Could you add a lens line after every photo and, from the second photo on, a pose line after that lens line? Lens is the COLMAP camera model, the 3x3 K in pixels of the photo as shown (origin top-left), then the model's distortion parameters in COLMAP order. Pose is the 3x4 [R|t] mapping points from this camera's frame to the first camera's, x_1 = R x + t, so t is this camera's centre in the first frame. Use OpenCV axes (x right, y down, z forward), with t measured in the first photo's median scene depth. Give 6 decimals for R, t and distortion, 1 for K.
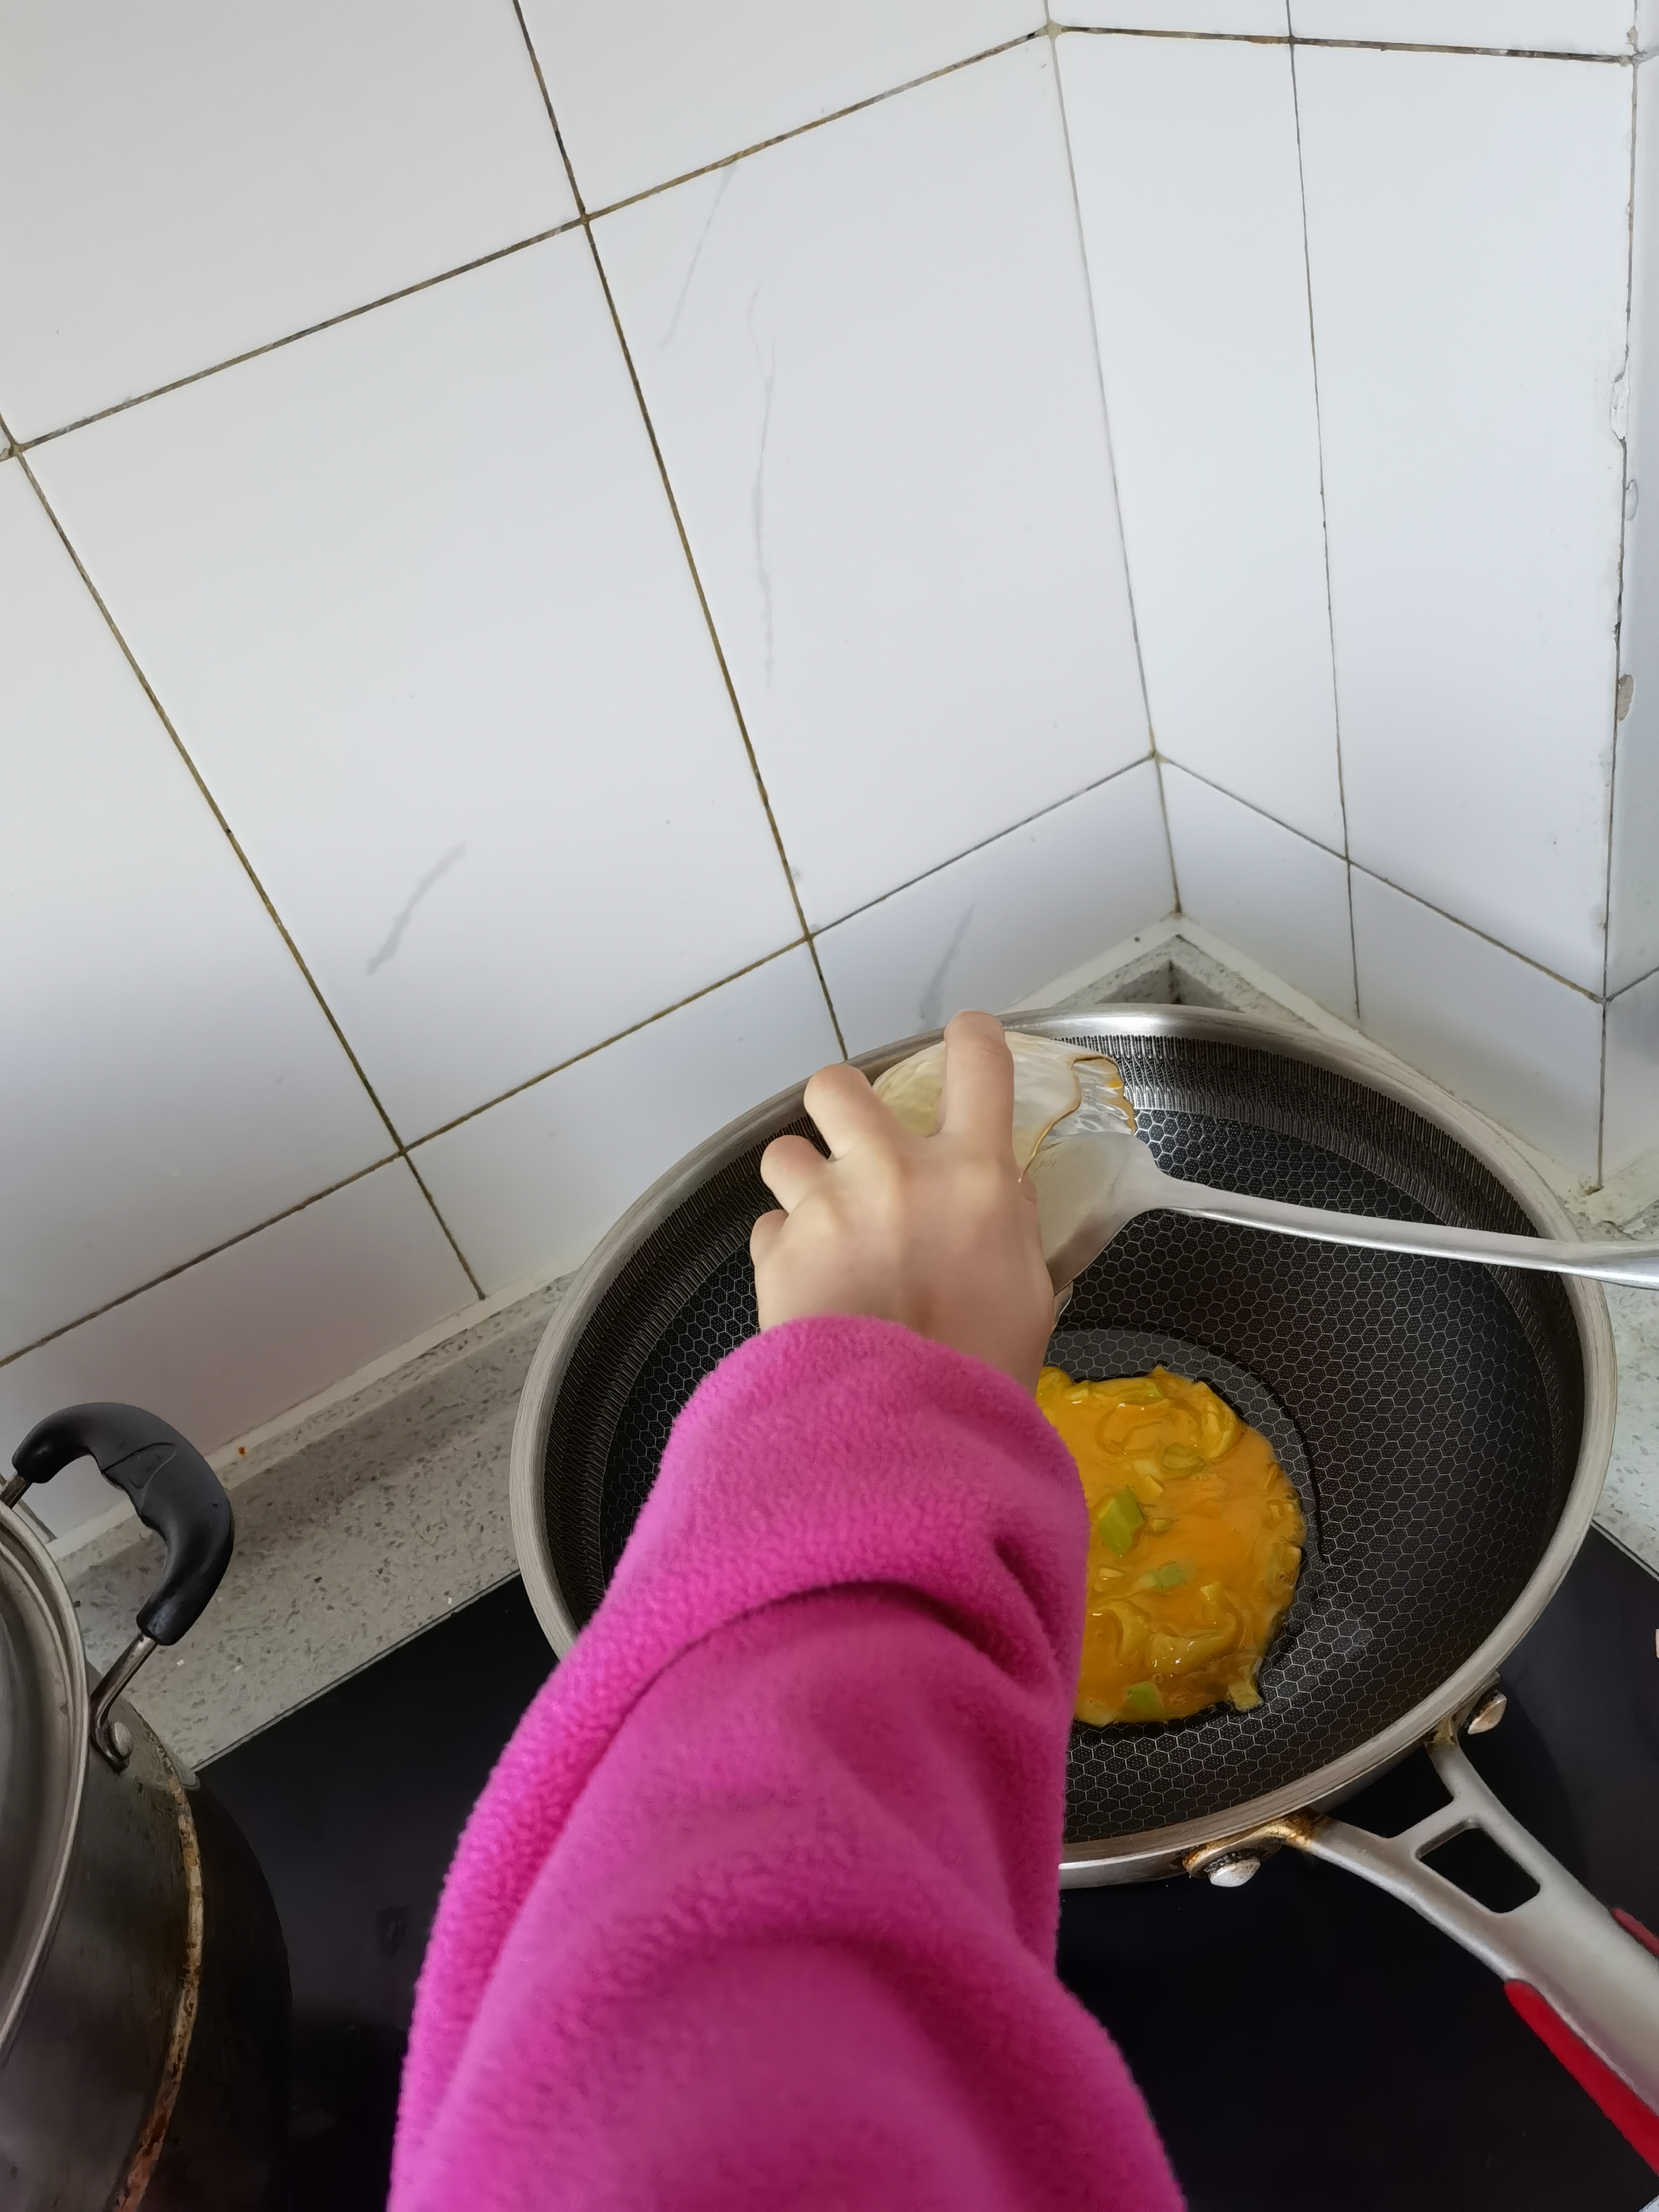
lens RADIAL K [[1748.5, 0, 829.5], [0, 1748.5, 1106.0], [0, 0, 1]] dist [0.080087, -0.059880]
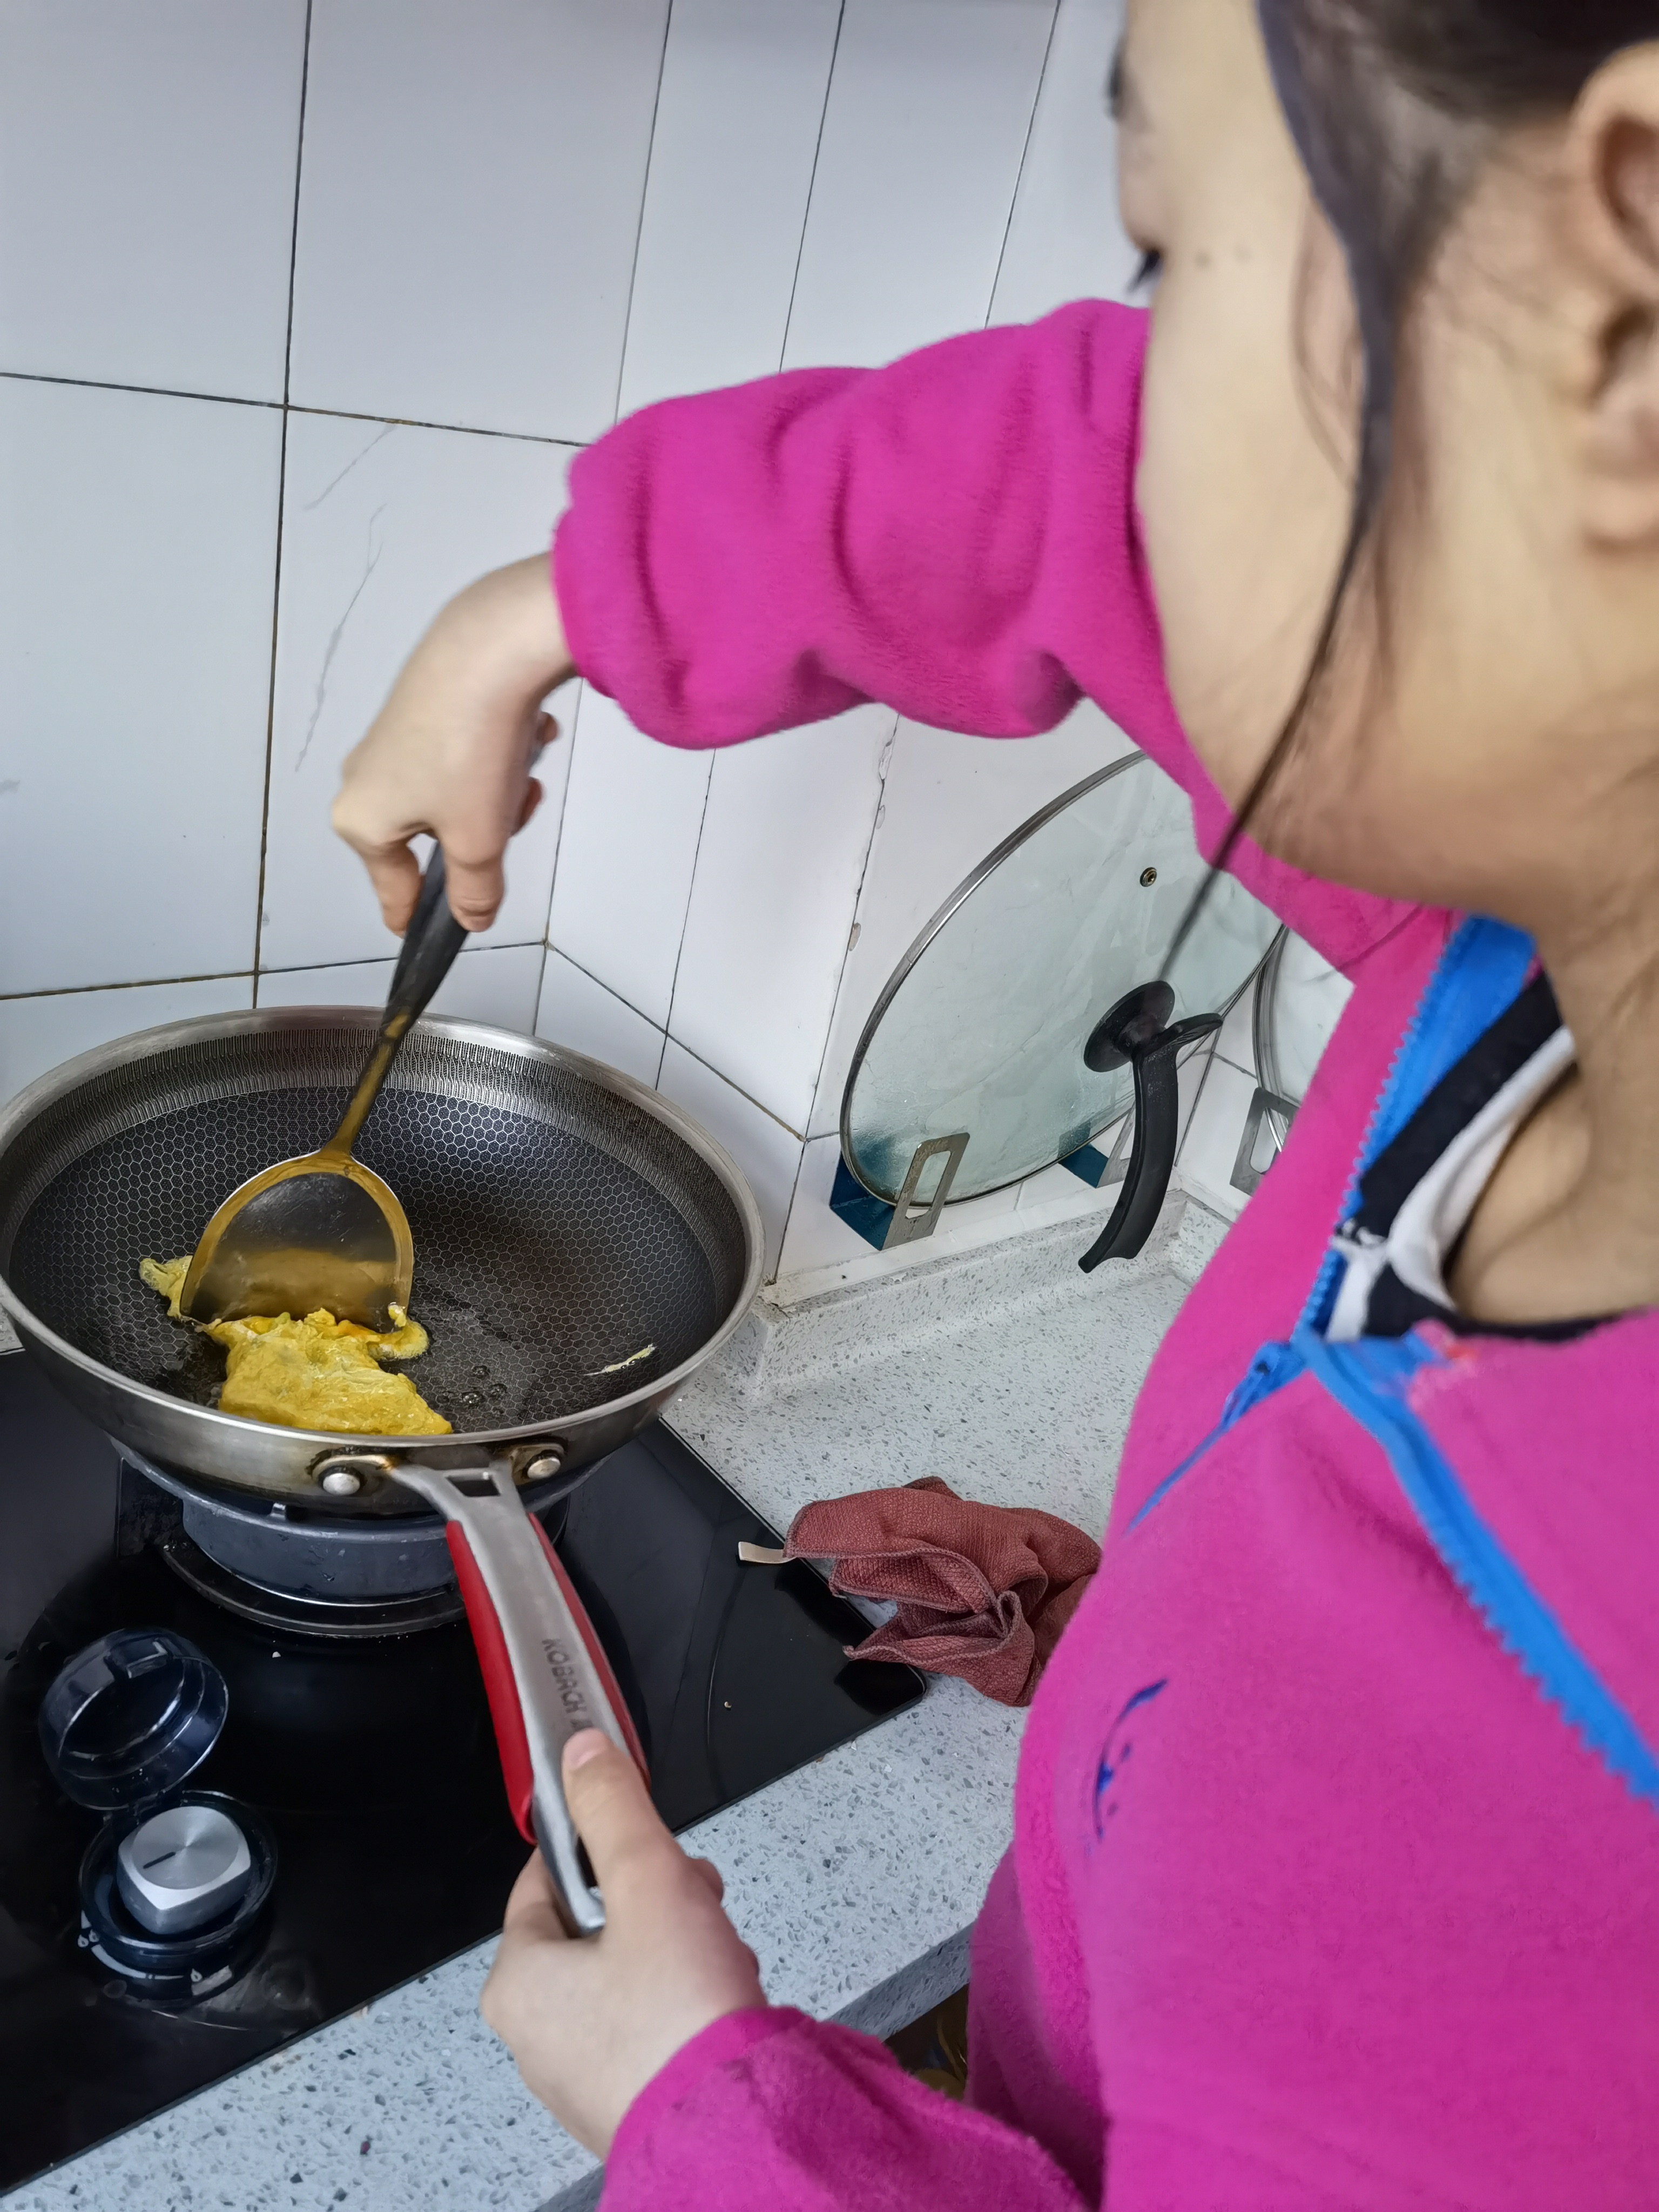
lens RADIAL K [[1728.0, 0, 819.6], [0, 1728.0, 1140.8], [0, 0, 1]] dist [0.034499, 0.008658]
pose [[0.879655, 0.294890, 0.373159, -0.105818], [-0.199701, 0.941078, -0.272931, 0.342788], [-0.431656, 0.165565, 0.886714, -0.321897]]
